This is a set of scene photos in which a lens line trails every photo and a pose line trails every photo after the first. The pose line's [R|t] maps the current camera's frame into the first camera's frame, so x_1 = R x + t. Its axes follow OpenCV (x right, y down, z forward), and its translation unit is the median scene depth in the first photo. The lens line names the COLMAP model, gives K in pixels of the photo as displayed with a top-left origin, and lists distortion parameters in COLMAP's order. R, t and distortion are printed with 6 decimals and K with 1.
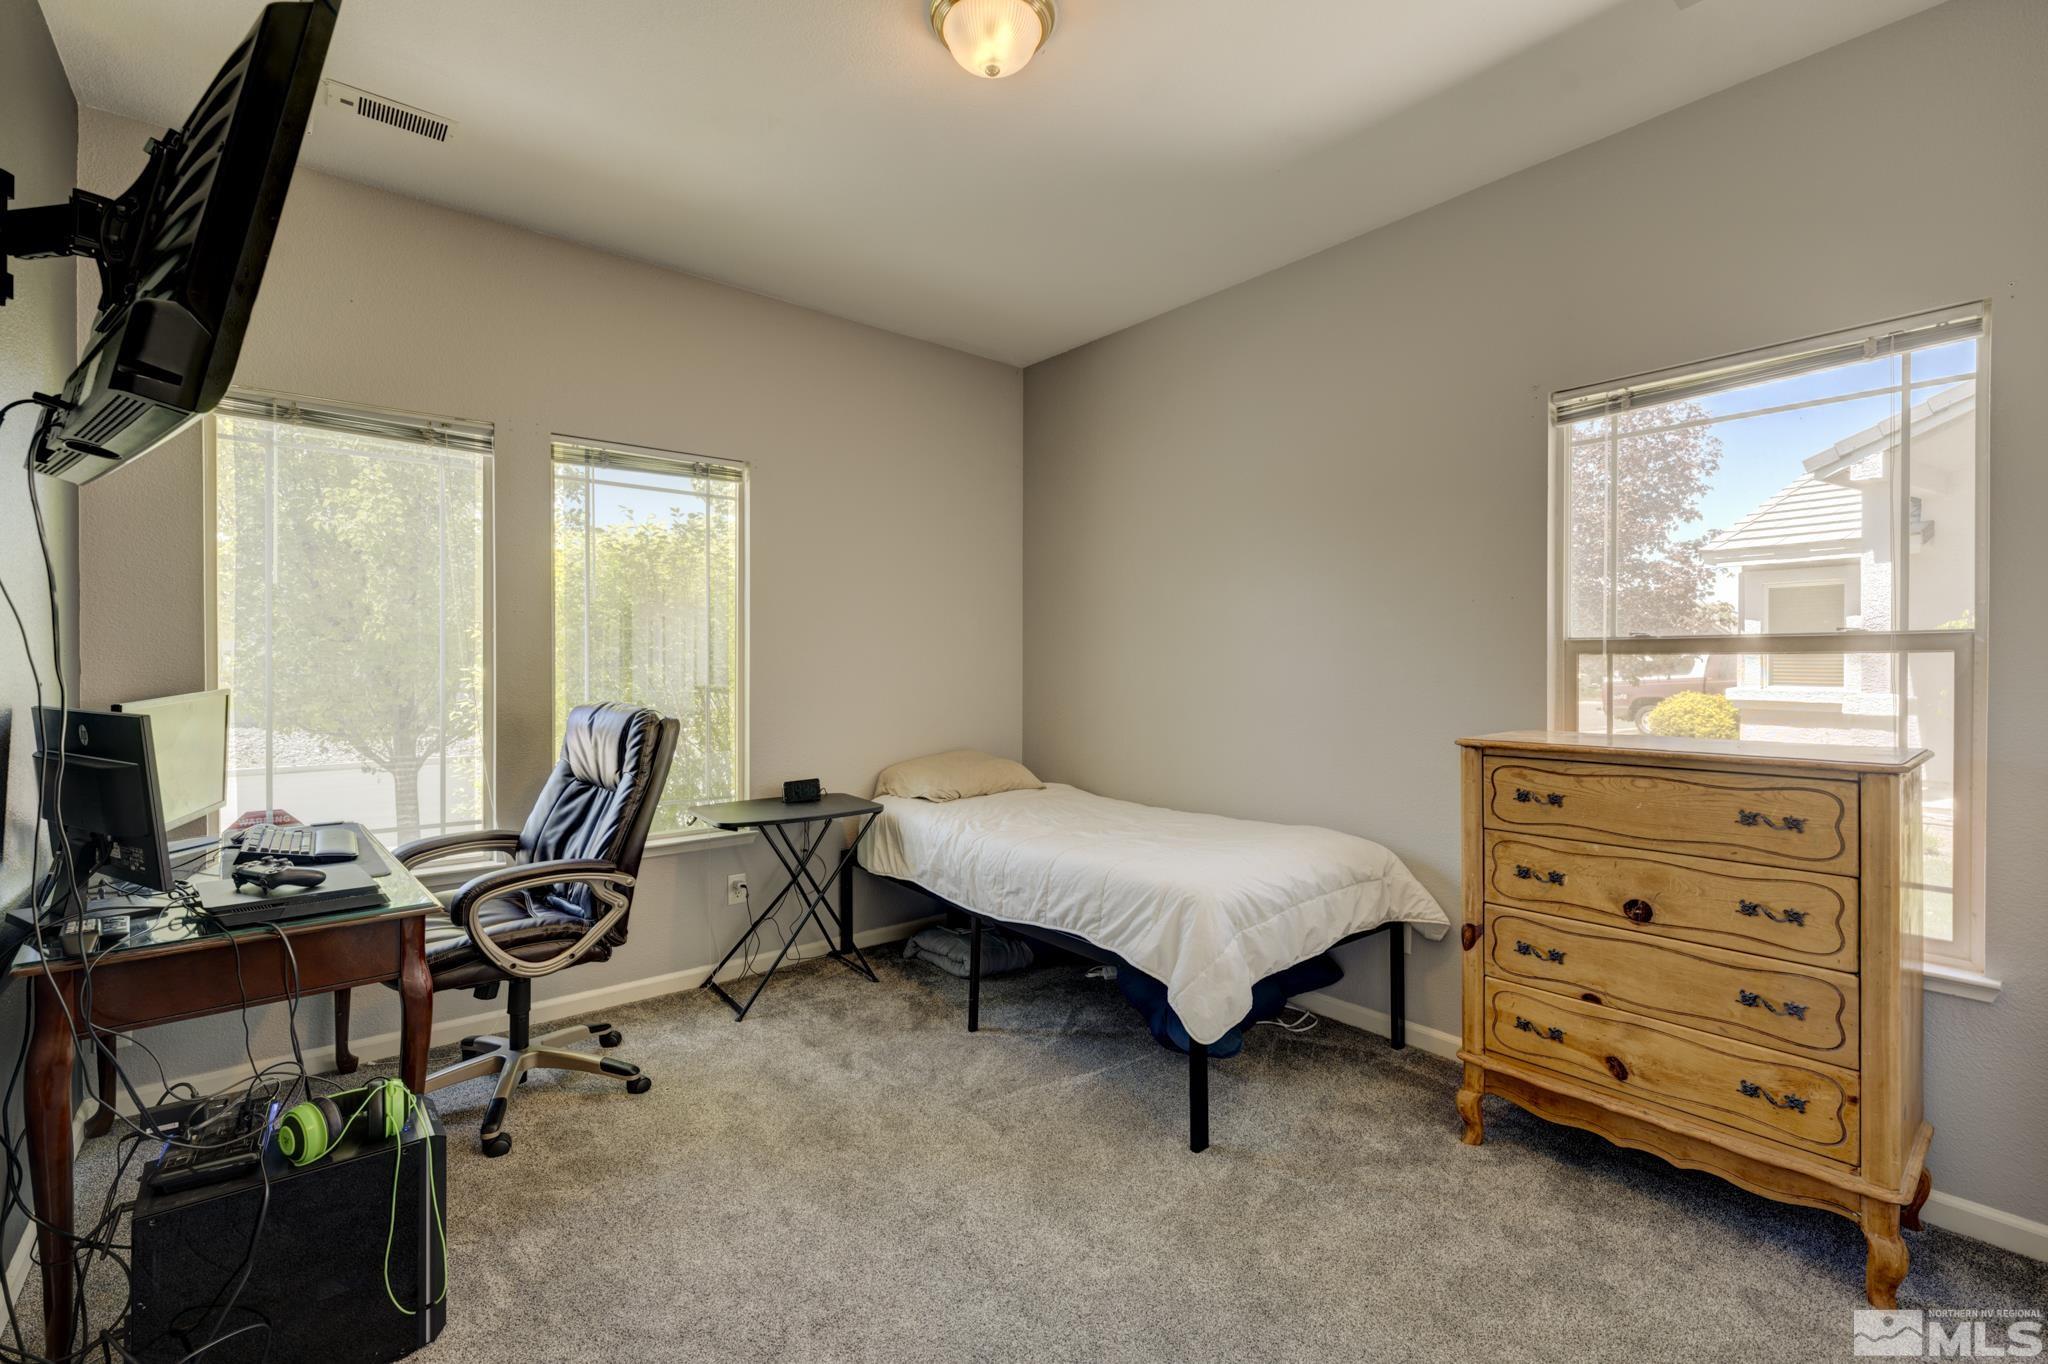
lens RADIAL K [[843.3, 0, 1042.5], [0, 843.3, 670.1], [0, 0, 1]] dist [-0.001829, -0.000340]
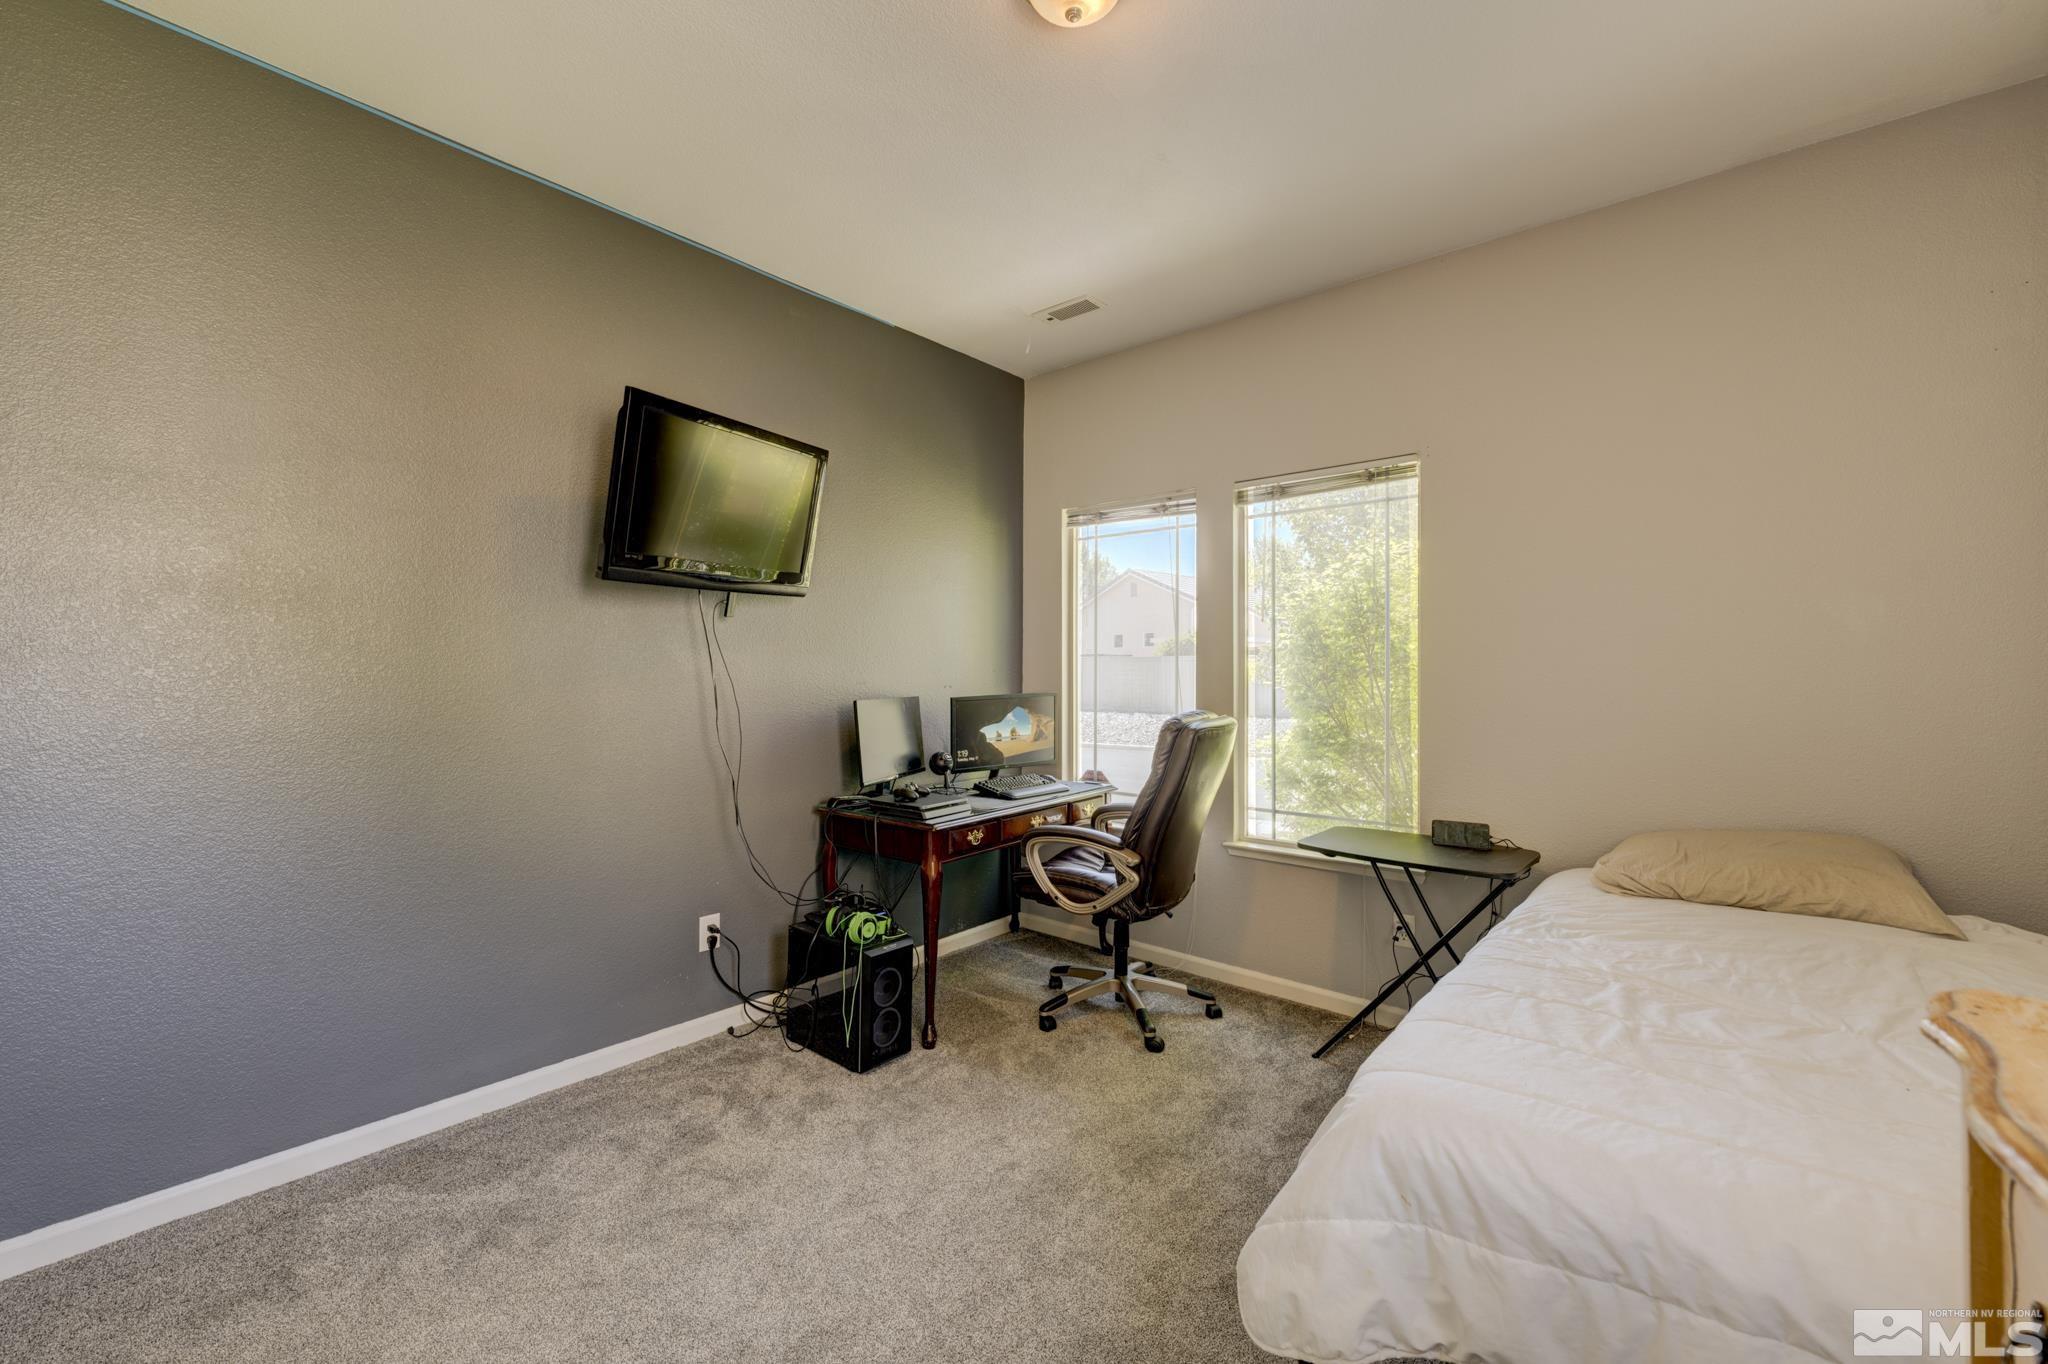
lens RADIAL K [[843.3, 0, 1042.5], [0, 843.3, 670.1], [0, 0, 1]] dist [-0.001829, -0.000340]
pose [[0.171821, -0.008550, -0.985091, 0.584348], [-0.010351, 0.999891, -0.010484, -0.004834], [0.985074, 0.011998, 0.171714, 0.595120]]
